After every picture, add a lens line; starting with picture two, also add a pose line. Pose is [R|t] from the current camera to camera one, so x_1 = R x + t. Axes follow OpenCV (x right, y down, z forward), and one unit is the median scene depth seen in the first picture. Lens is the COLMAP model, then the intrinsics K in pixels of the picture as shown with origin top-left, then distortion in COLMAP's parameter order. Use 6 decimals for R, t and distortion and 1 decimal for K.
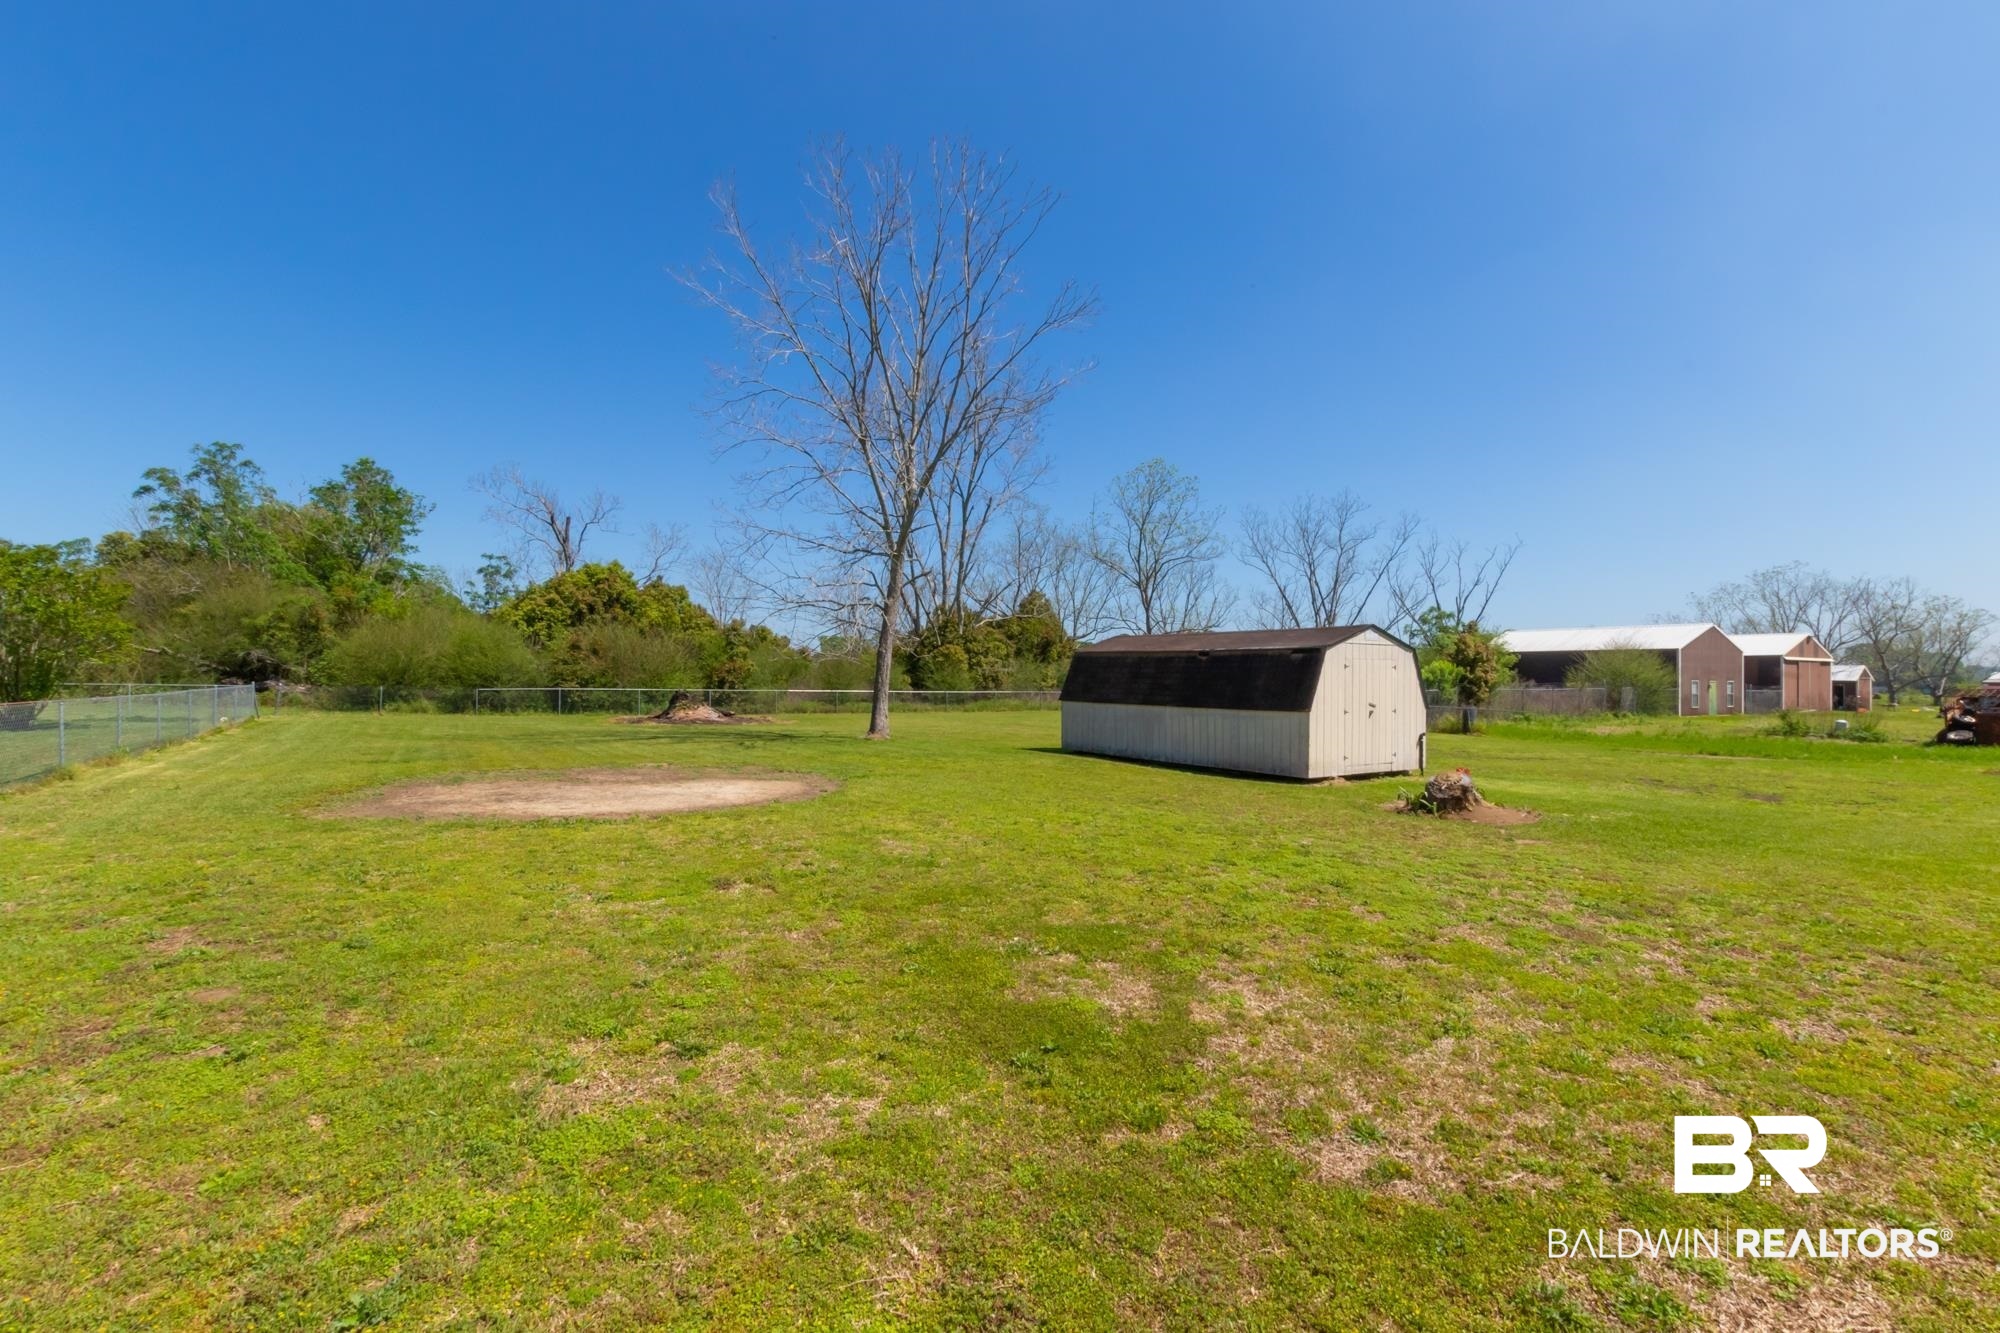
lens RADIAL K [[908.6, 0, 1008.8], [0, 908.6, 671.7], [0, 0, 1]] dist [0.001459, -0.000031]
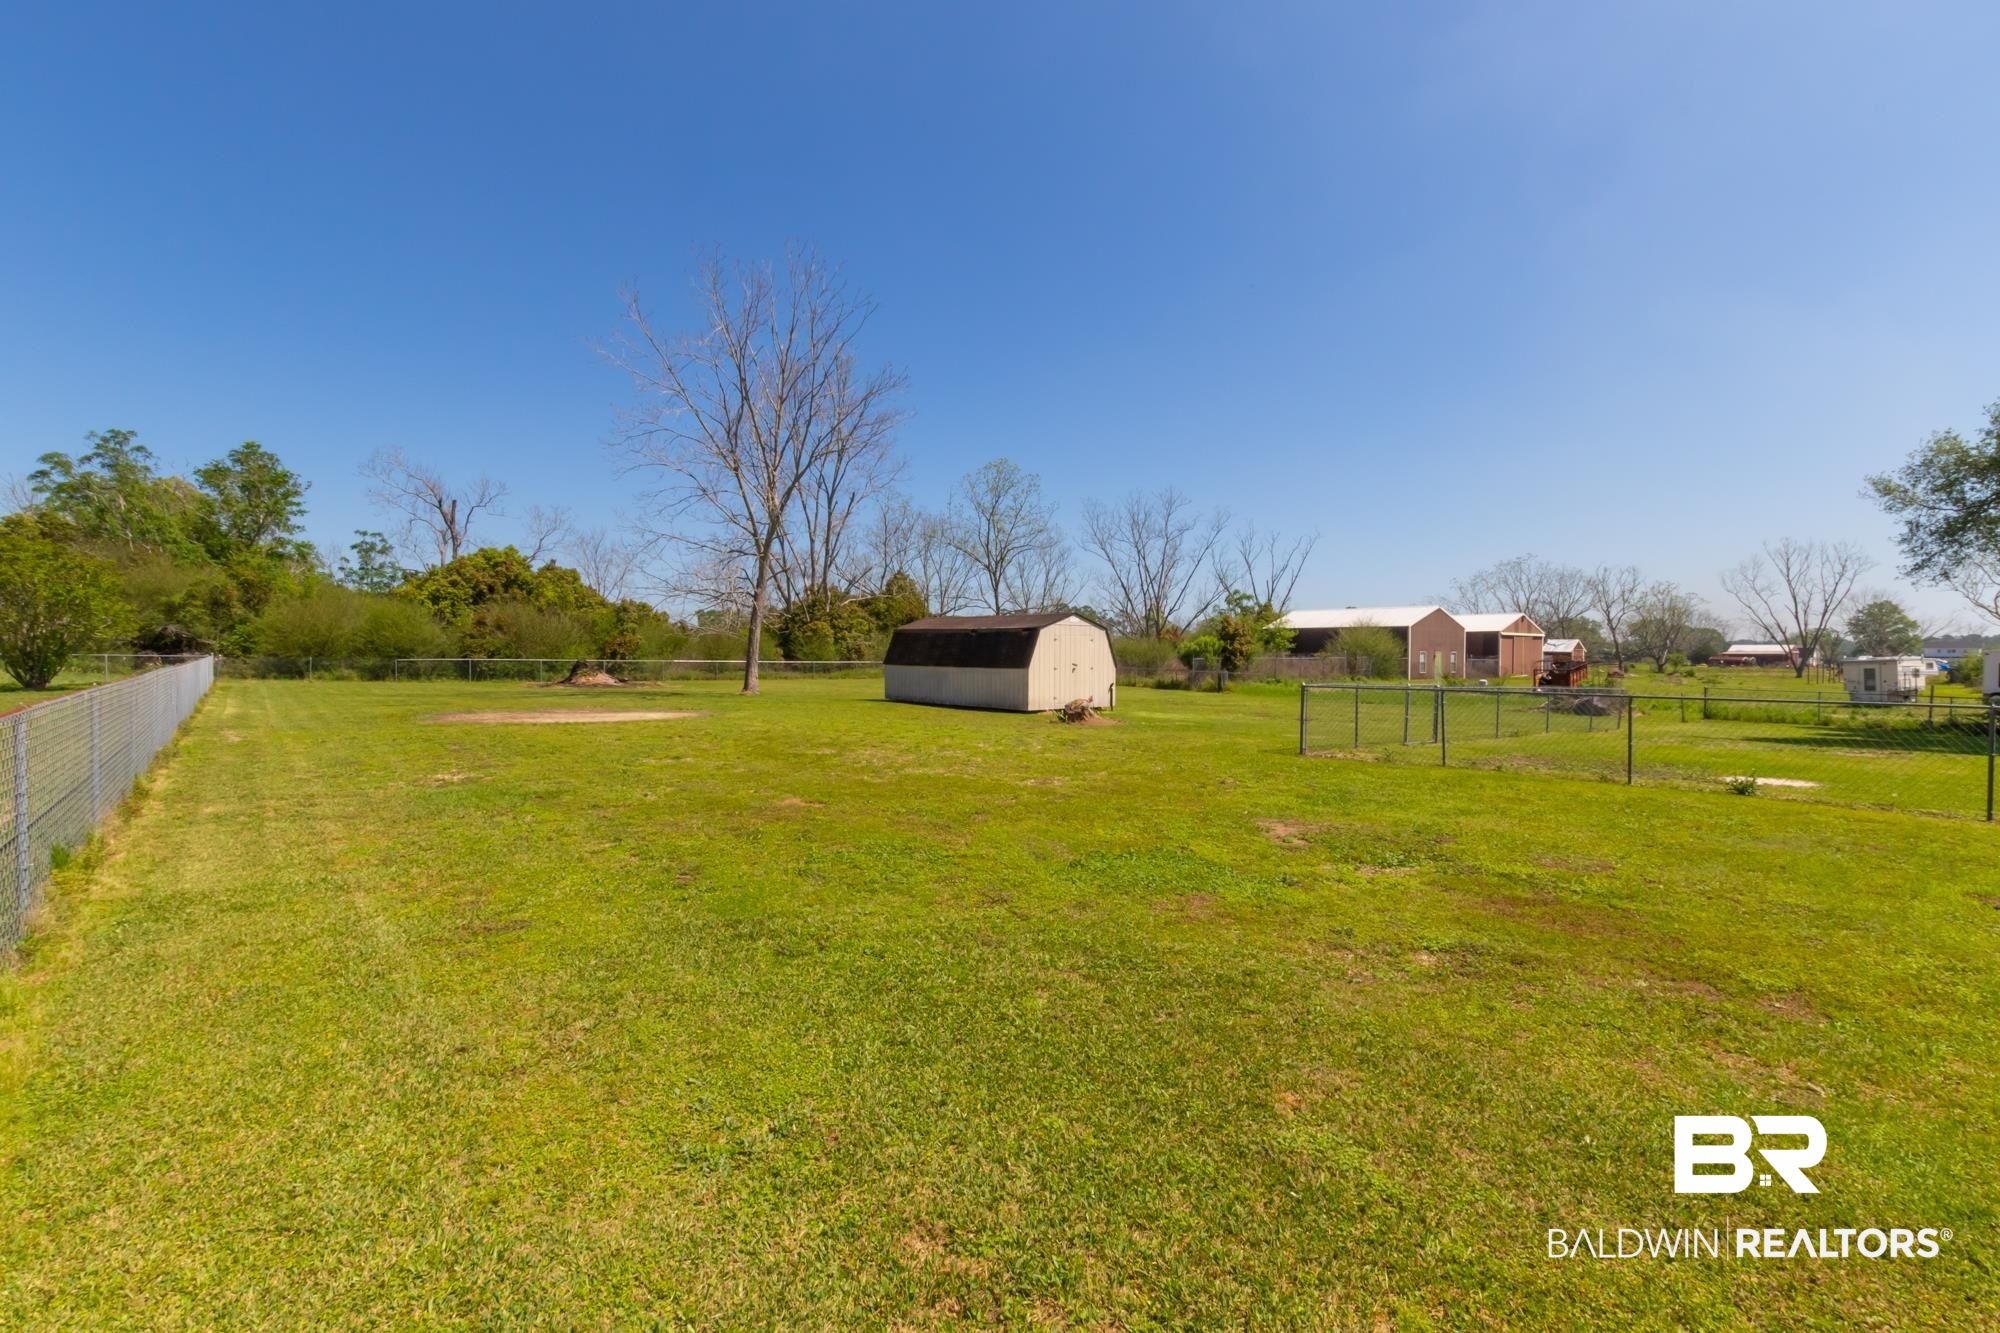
lens RADIAL K [[908.6, 0, 1008.8], [0, 908.6, 671.7], [0, 0, 1]] dist [0.001459, -0.000031]
pose [[0.991993, -0.004379, 0.126219, 0.032185], [0.000784, 0.999593, 0.028517, 0.001542], [-0.126293, -0.028190, 0.991592, -0.184384]]
